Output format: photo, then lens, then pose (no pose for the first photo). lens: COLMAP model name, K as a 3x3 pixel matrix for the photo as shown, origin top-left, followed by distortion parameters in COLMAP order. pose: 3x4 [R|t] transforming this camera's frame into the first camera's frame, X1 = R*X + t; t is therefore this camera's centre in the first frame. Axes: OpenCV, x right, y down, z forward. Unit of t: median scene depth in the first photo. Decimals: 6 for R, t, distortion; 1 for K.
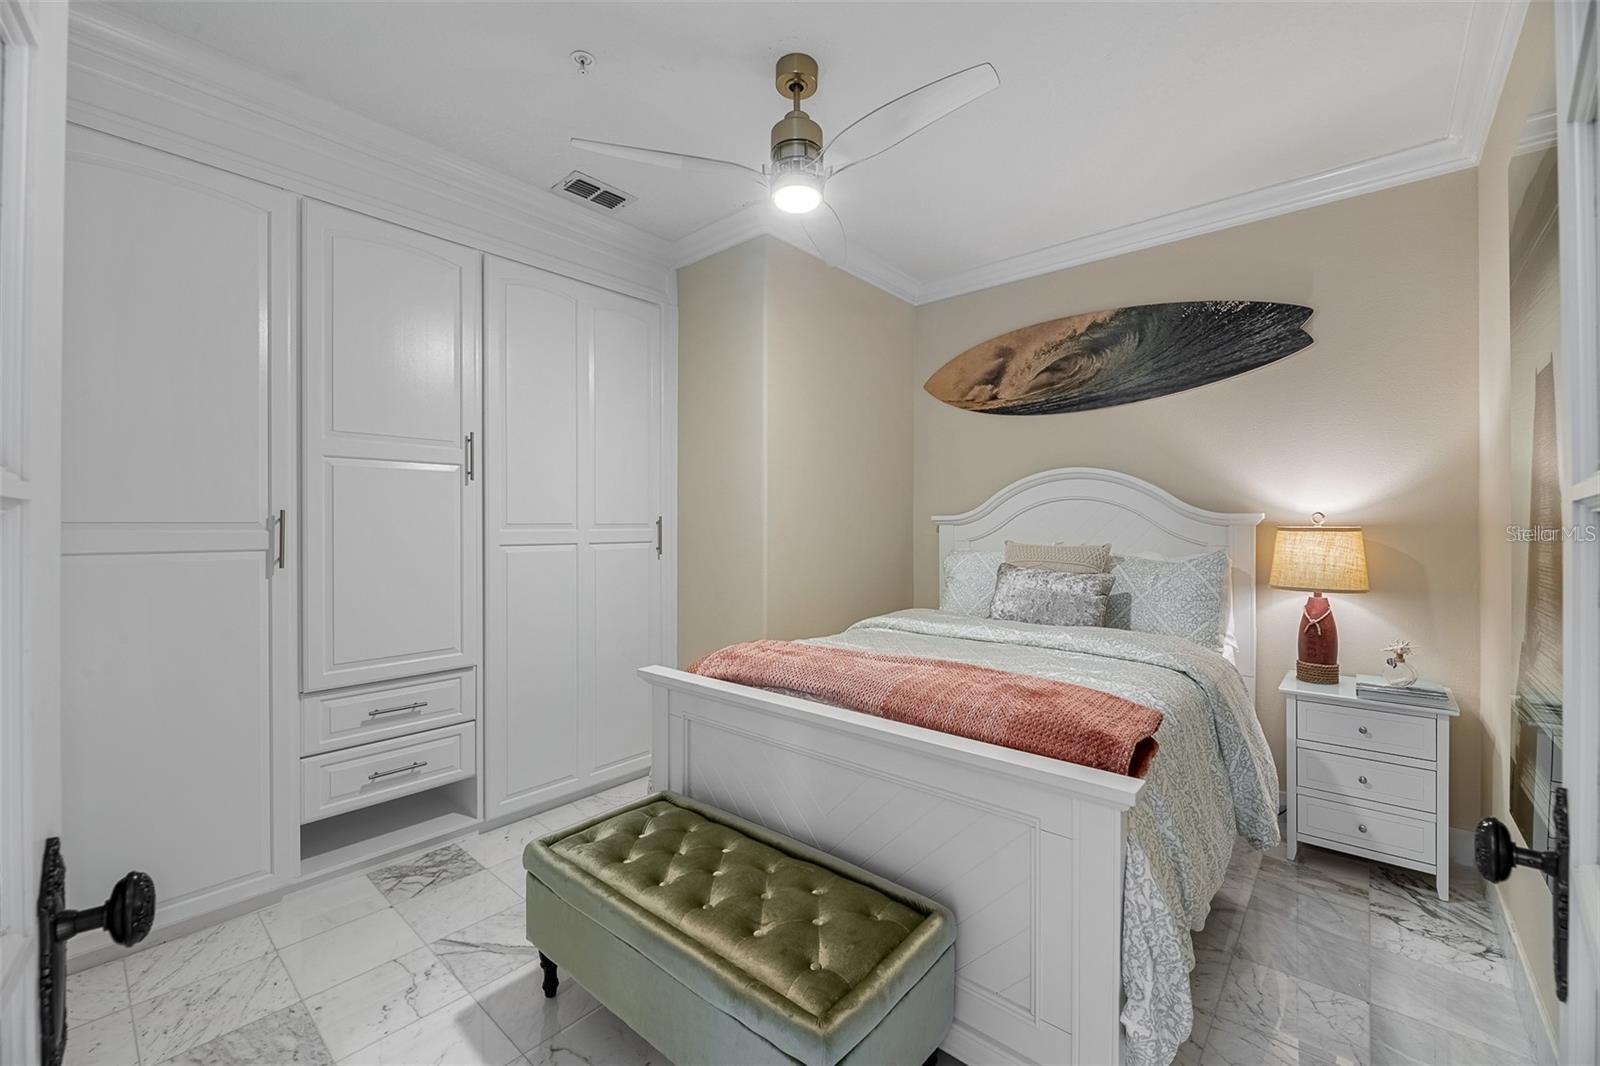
lens RADIAL K [[654.6, 0, 801.0], [0, 654.6, 527.9], [0, 0, 1]] dist [-0.002795, -0.000393]
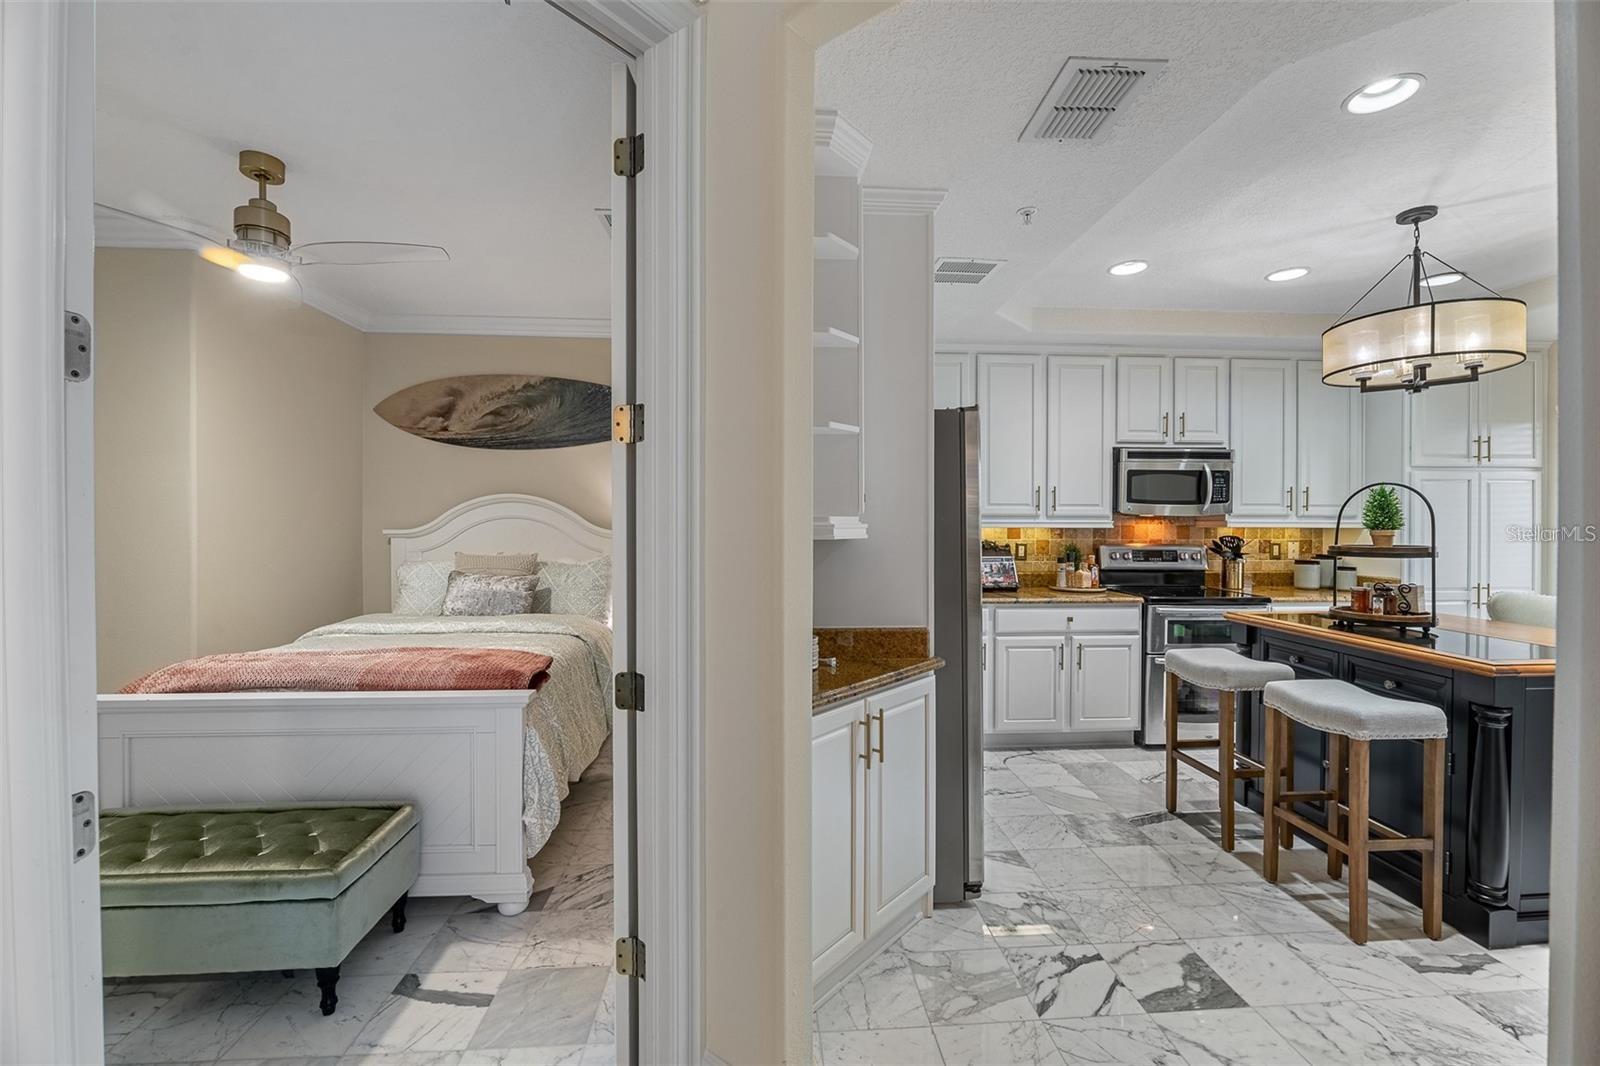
lens RADIAL K [[654.6, 0, 801.0], [0, 654.6, 527.9], [0, 0, 1]] dist [-0.002795, -0.000393]
pose [[0.706043, -0.003041, 0.708163, -0.144173], [-0.000012, 0.999991, 0.004305, -0.045323], [-0.708169, -0.003048, 0.706036, -0.476850]]
